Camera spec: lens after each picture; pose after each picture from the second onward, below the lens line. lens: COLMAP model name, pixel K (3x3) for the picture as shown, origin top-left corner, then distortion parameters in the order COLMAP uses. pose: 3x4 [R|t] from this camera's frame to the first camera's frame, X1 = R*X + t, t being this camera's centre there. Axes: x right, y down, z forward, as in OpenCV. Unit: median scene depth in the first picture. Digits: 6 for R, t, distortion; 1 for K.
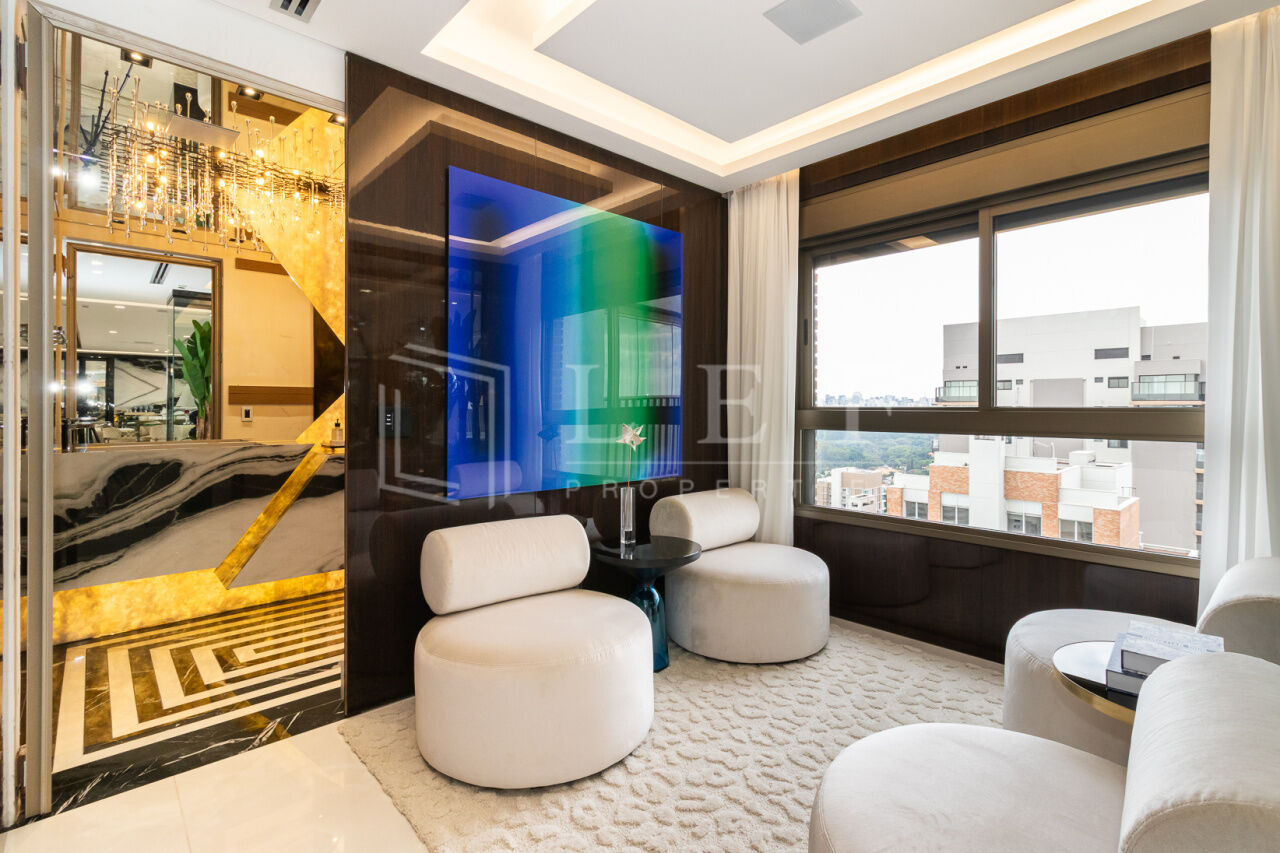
lens RADIAL K [[596.8, 0, 639.6], [0, 596.8, 418.2], [0, 0, 1]] dist [0.009440, -0.000187]
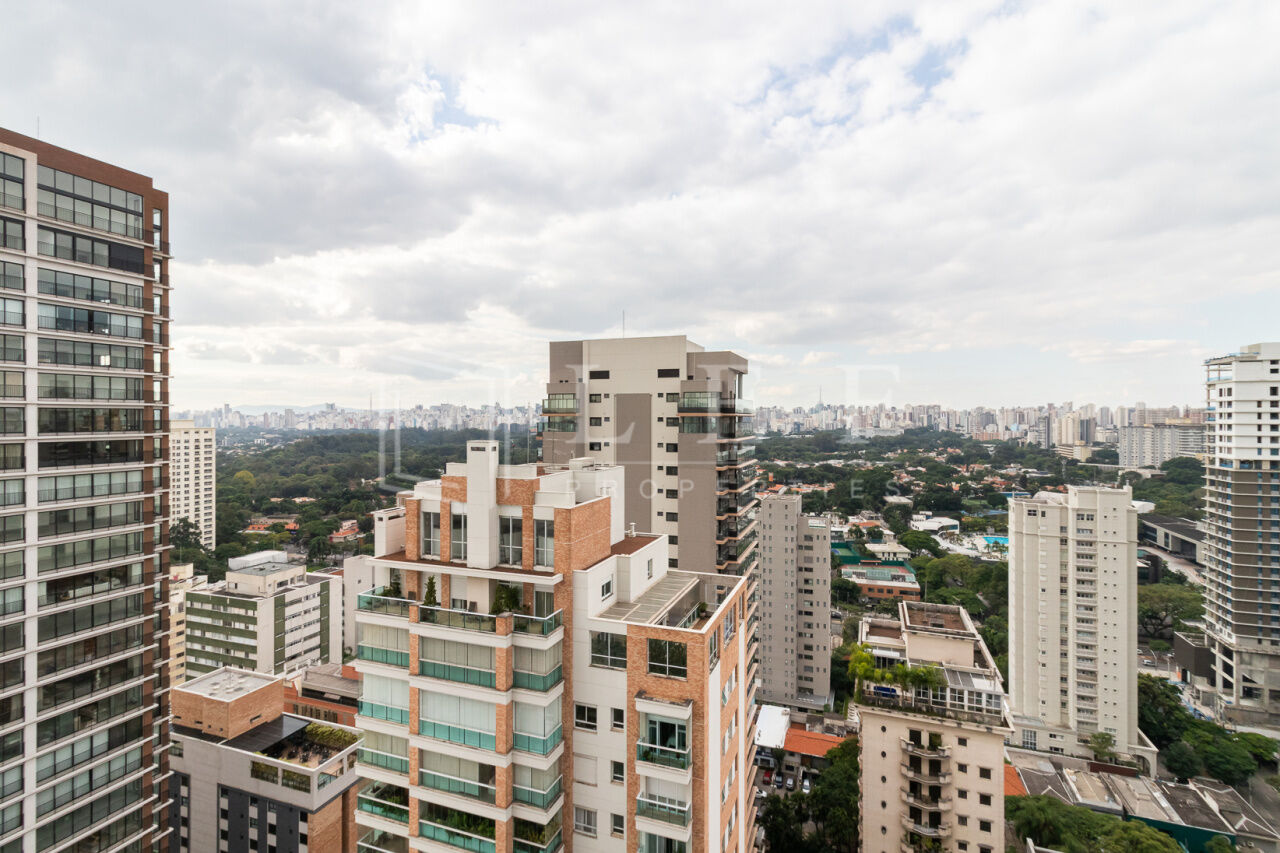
lens RADIAL K [[596.8, 0, 641.9], [0, 596.8, 420.9], [0, 0, 1]] dist [0.009440, -0.000187]
pose [[0.897053, -0.004890, 0.441896, 0.214415], [0.009961, 0.999908, -0.009157, -0.002125], [-0.441811, 0.012617, 0.897019, -0.048694]]
